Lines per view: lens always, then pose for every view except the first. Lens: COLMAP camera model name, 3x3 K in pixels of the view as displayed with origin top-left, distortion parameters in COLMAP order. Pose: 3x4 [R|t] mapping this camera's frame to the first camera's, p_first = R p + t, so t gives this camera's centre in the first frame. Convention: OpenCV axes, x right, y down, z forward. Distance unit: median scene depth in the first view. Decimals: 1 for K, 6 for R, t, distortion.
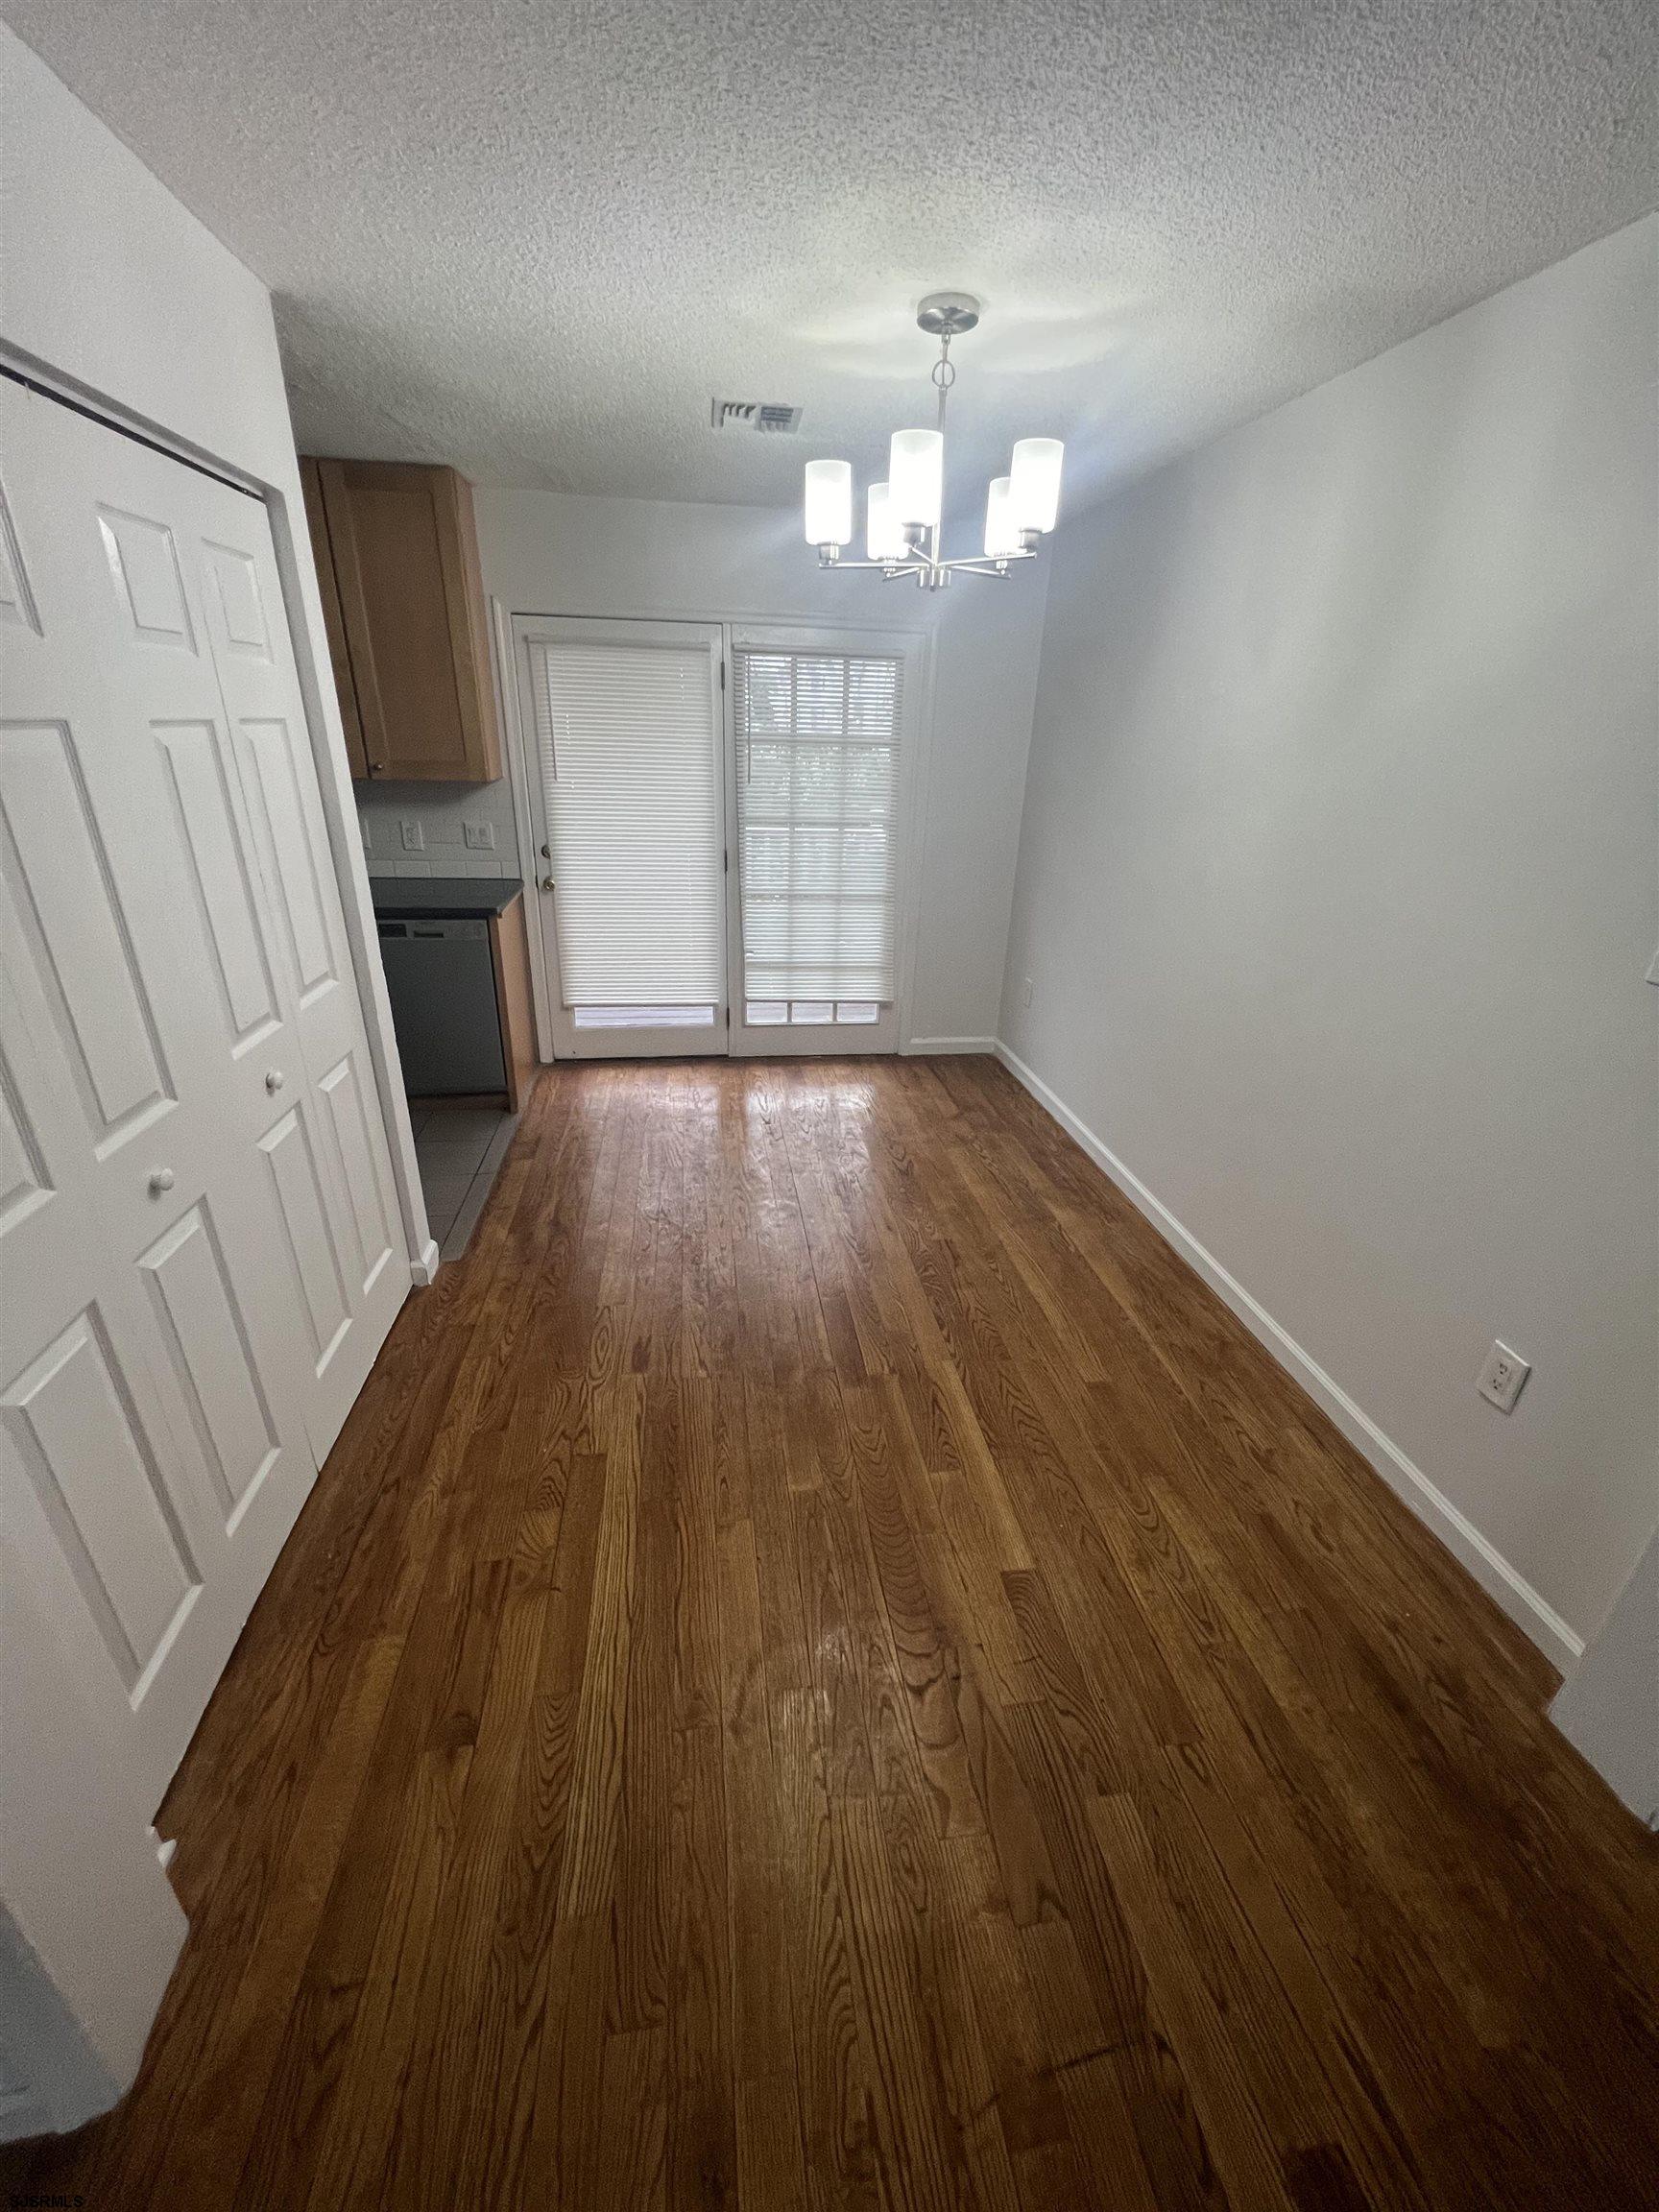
lens RADIAL K [[881.2, 0, 832.0], [0, 881.2, 1095.5], [0, 0, 1]] dist [0.002137, -0.000085]
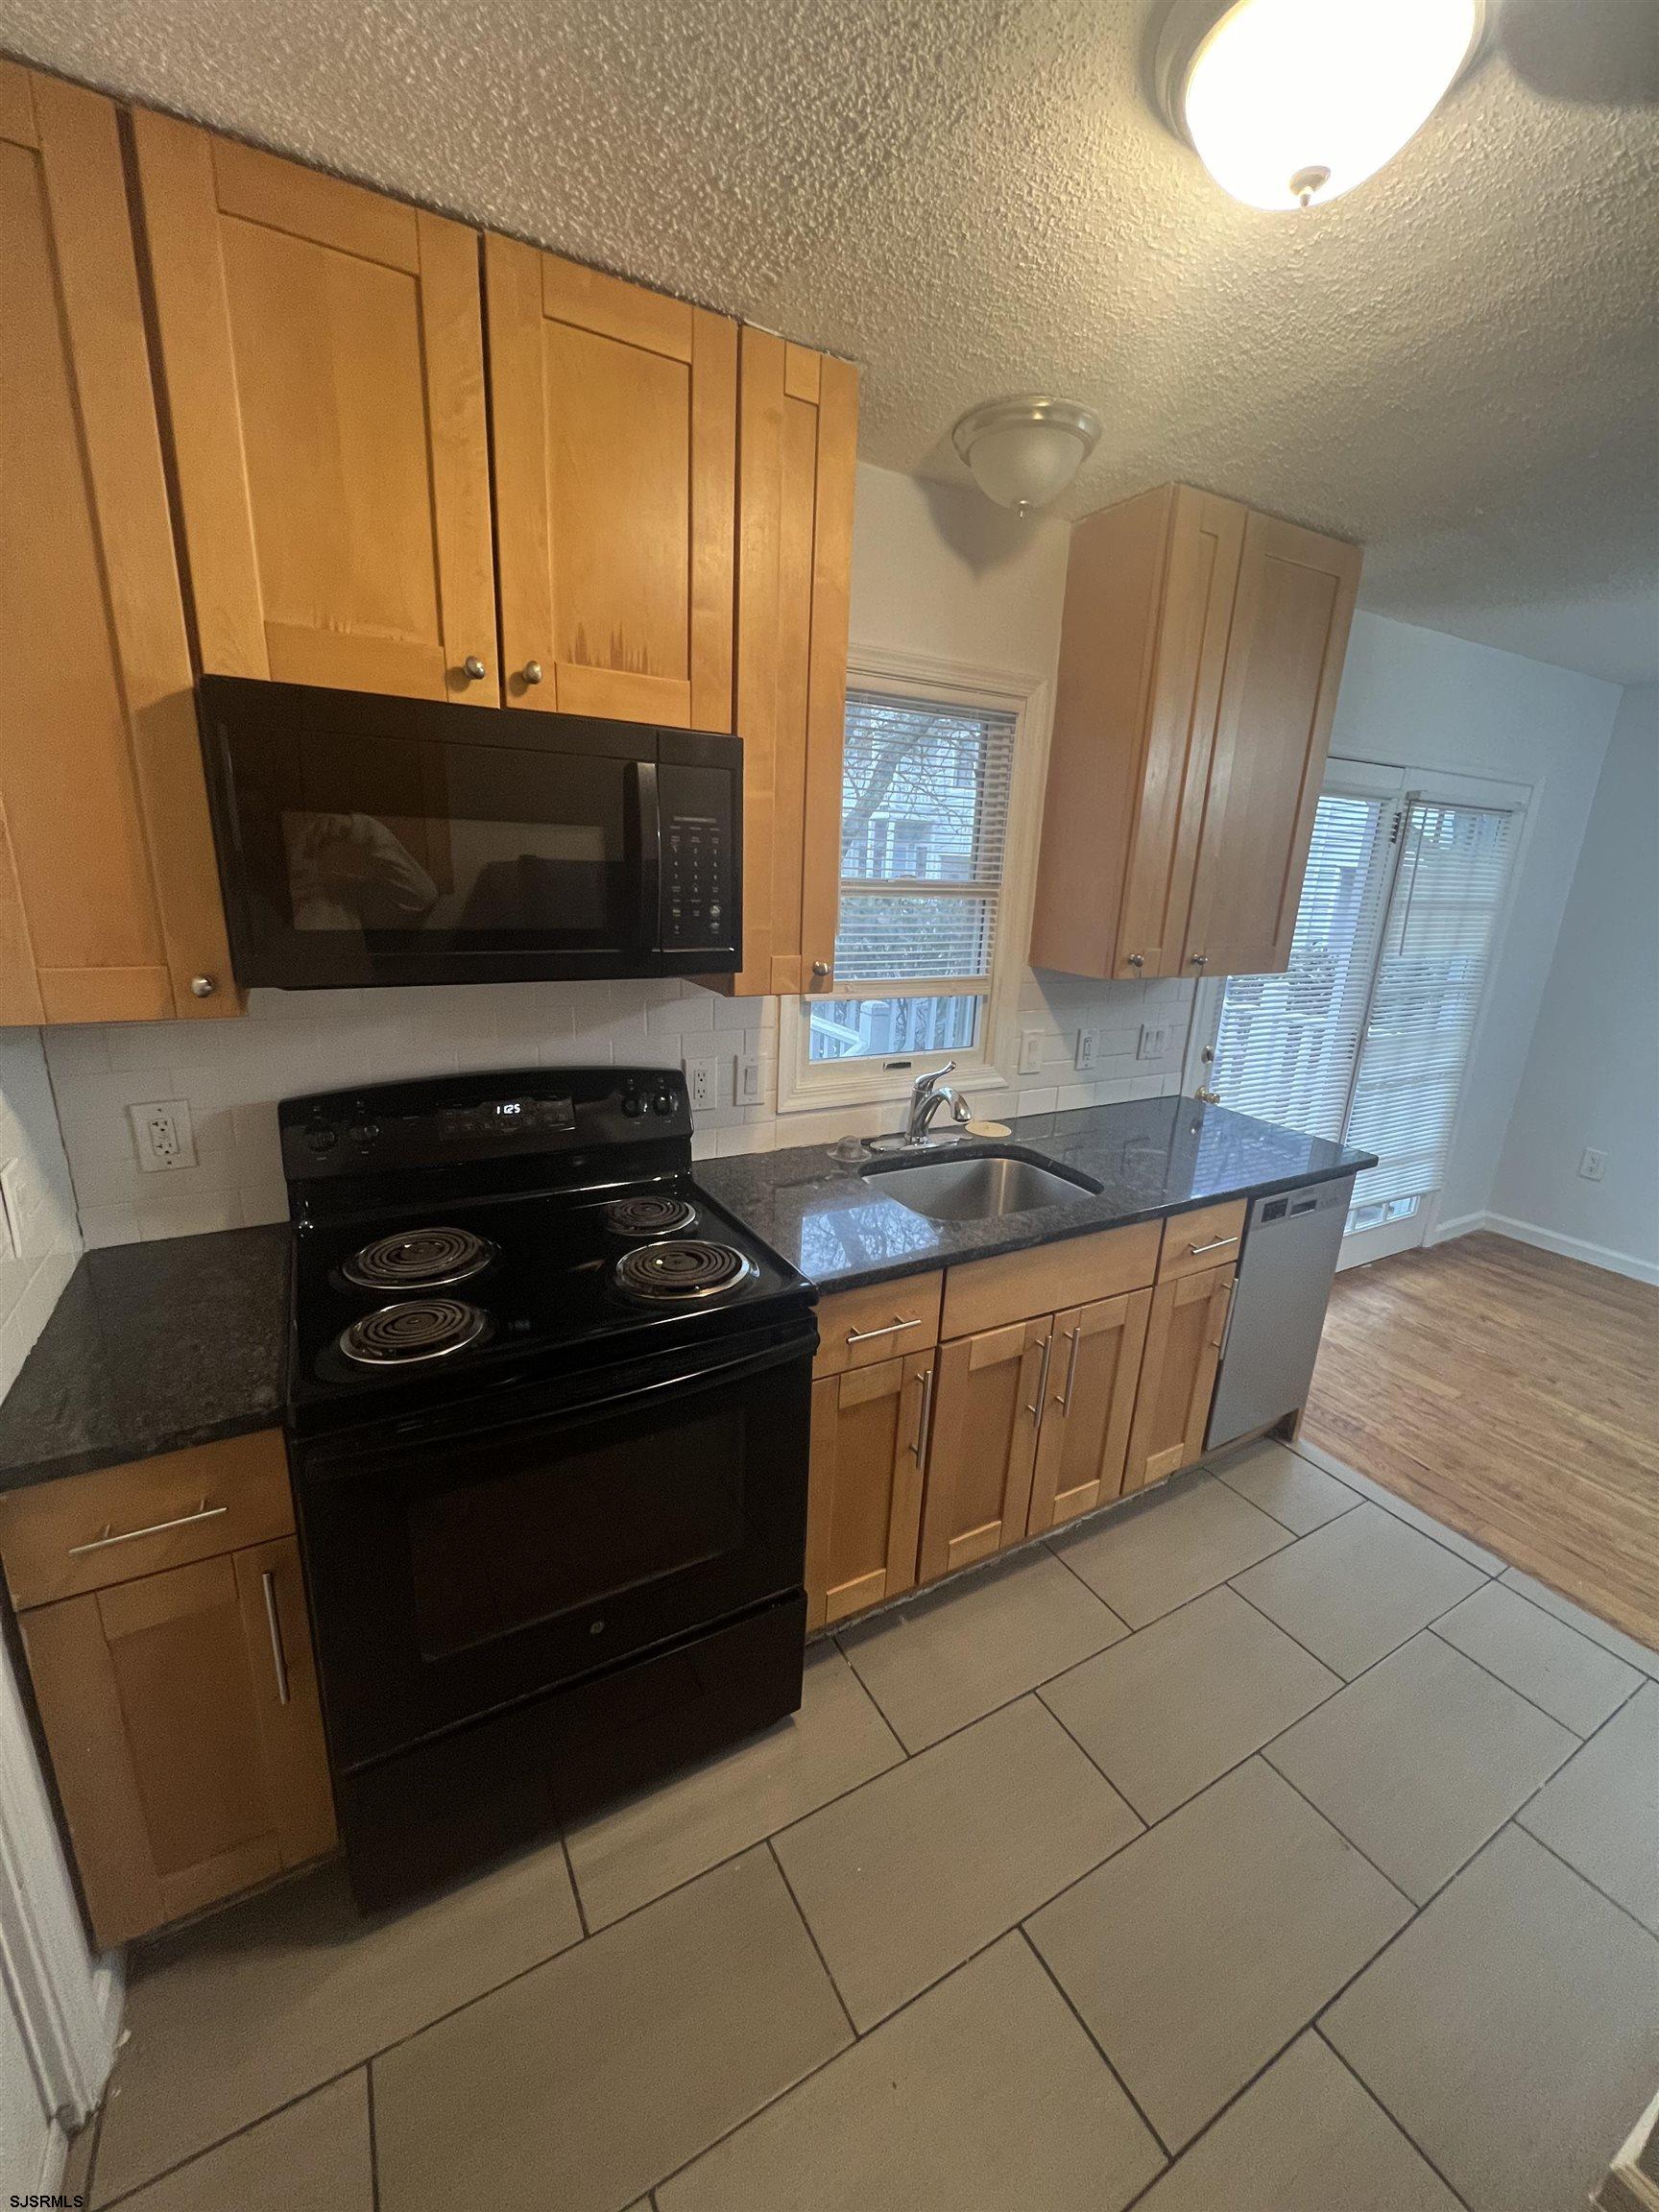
lens RADIAL K [[882.1, 0, 832.9], [0, 882.1, 1101.2], [0, 0, 1]] dist [-0.000217, 0.000001]
pose [[0.932477, -0.088606, 0.350195, -0.880445], [0.127836, 0.987658, -0.090496, -0.213608], [-0.337854, 0.129153, 0.932295, 0.434758]]
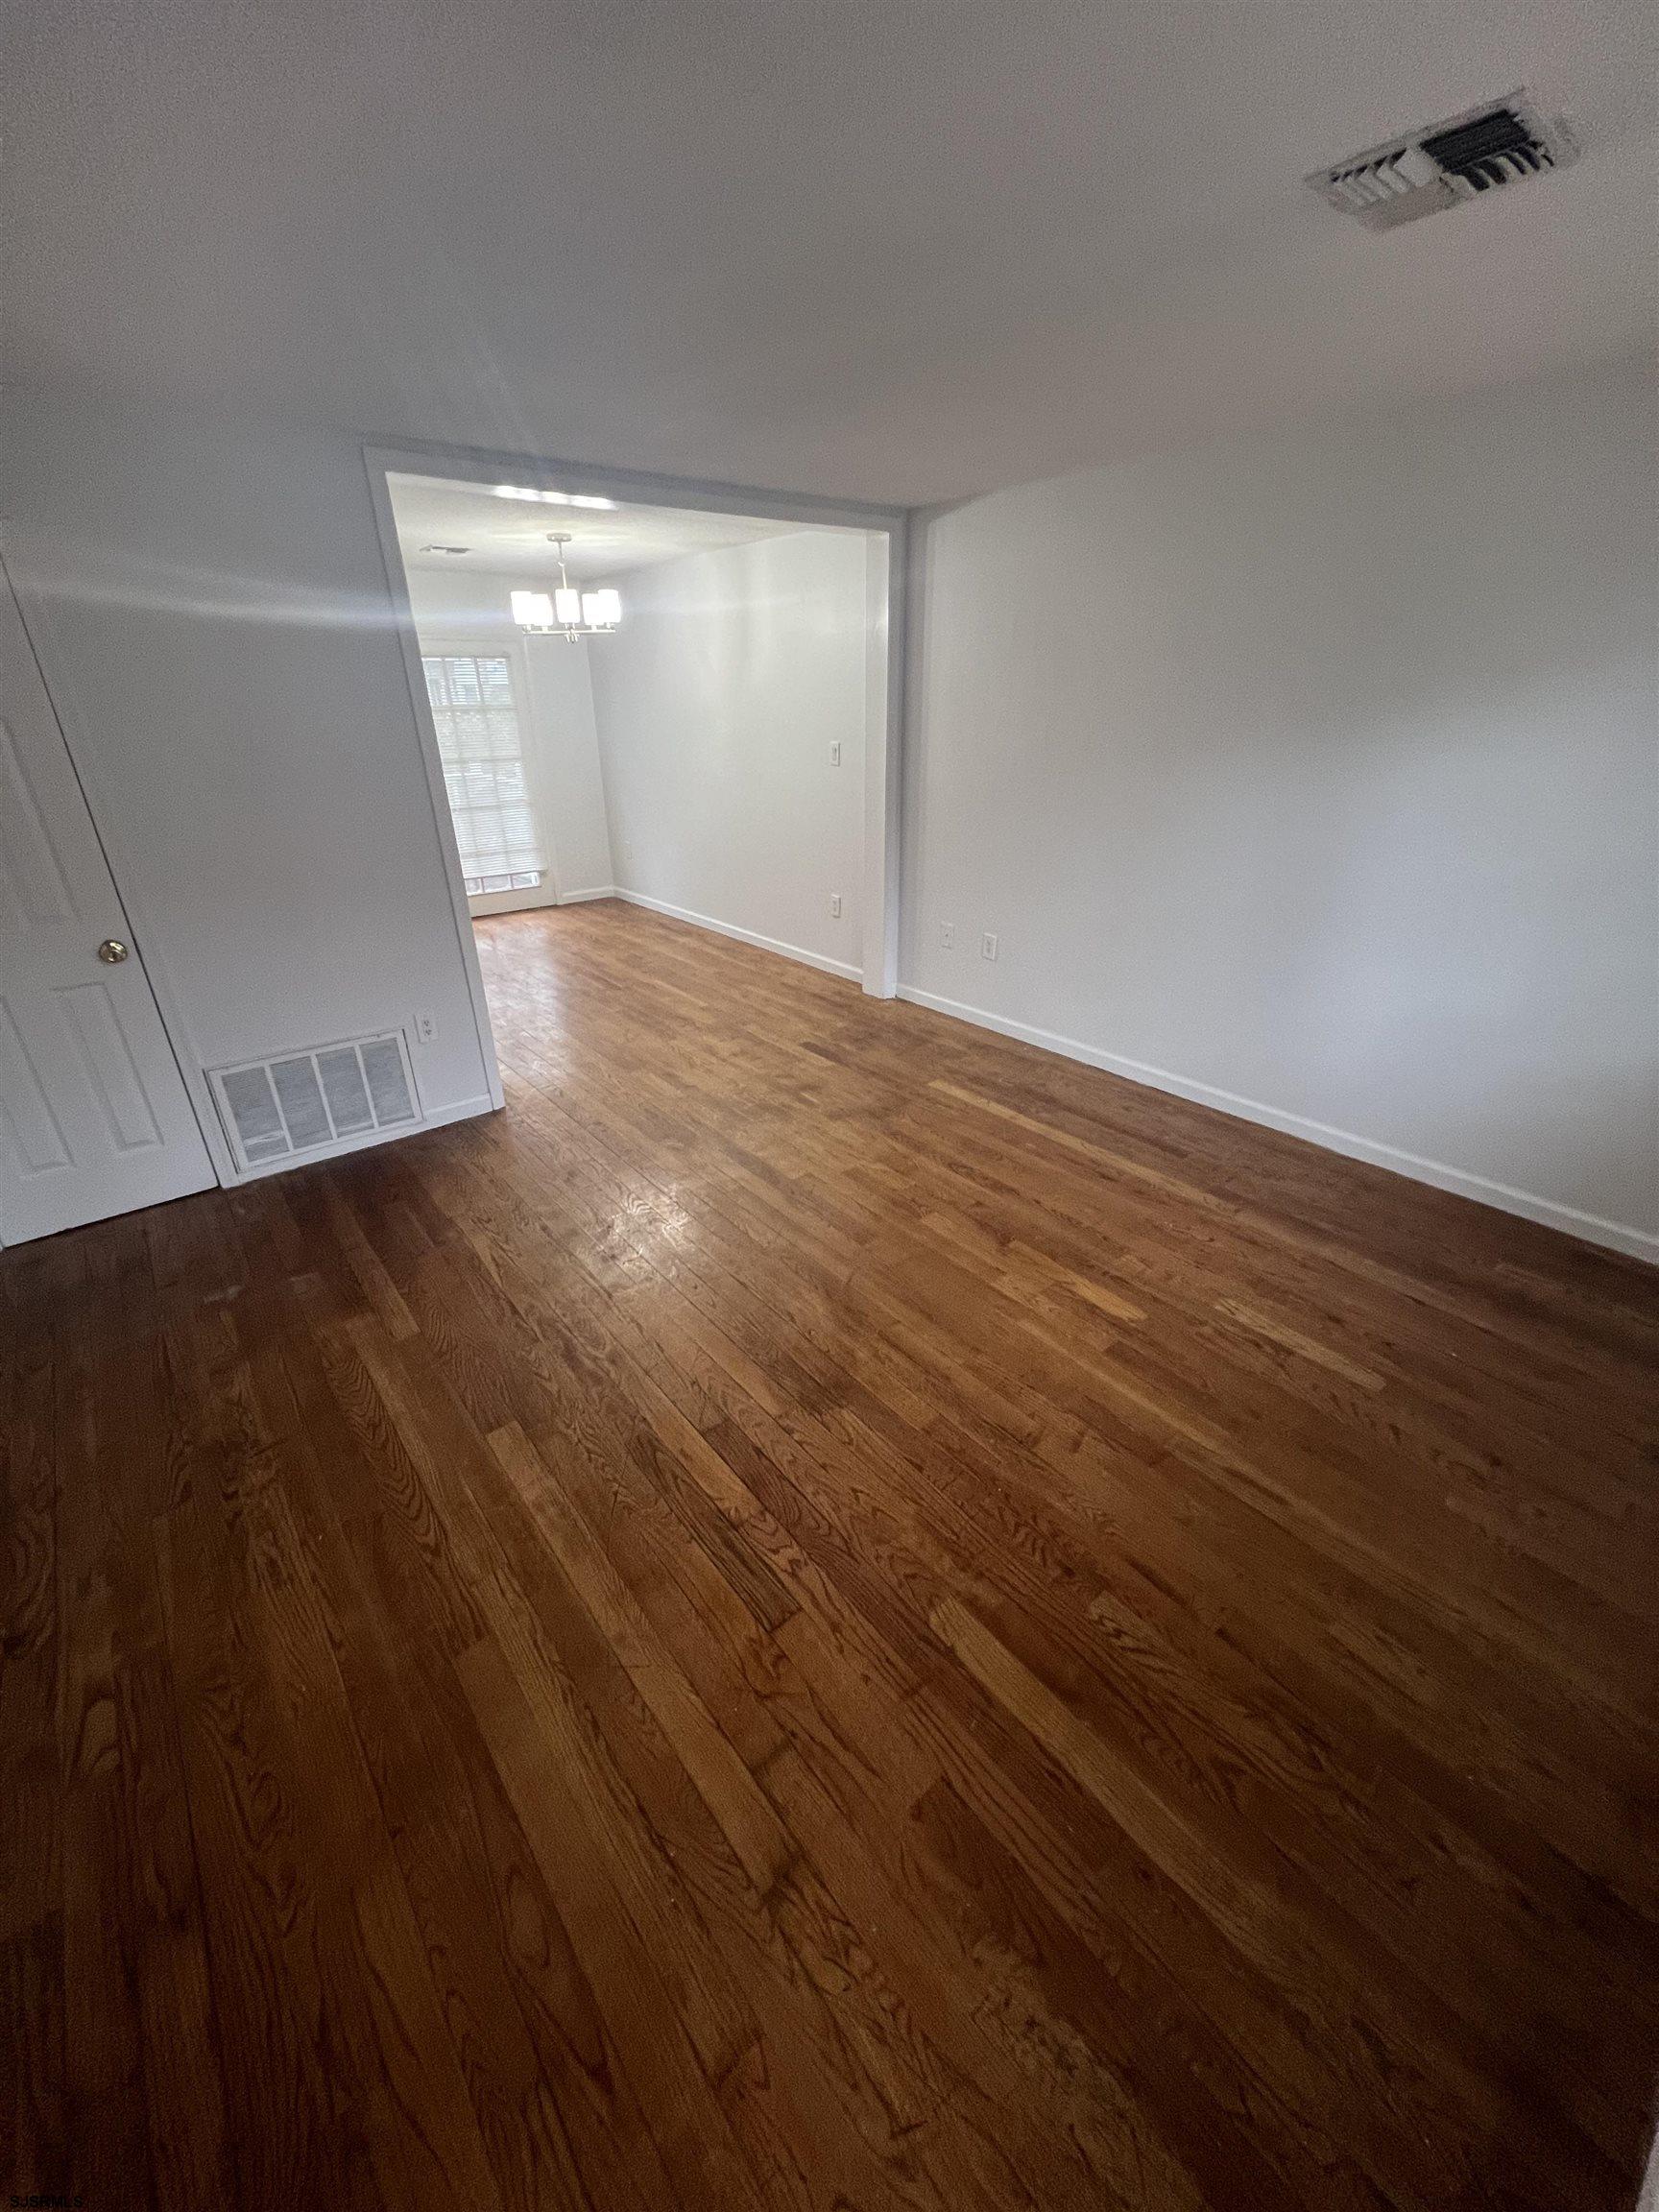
lens RADIAL K [[885.0, 0, 833.5], [0, 885.0, 1103.1], [0, 0, 1]] dist [-0.001509, -0.000103]
pose [[0.860499, -0.252938, 0.442227, -0.347836], [0.231847, 0.967372, 0.102166, 0.300482], [-0.453640, 0.014615, 0.891065, -0.772105]]
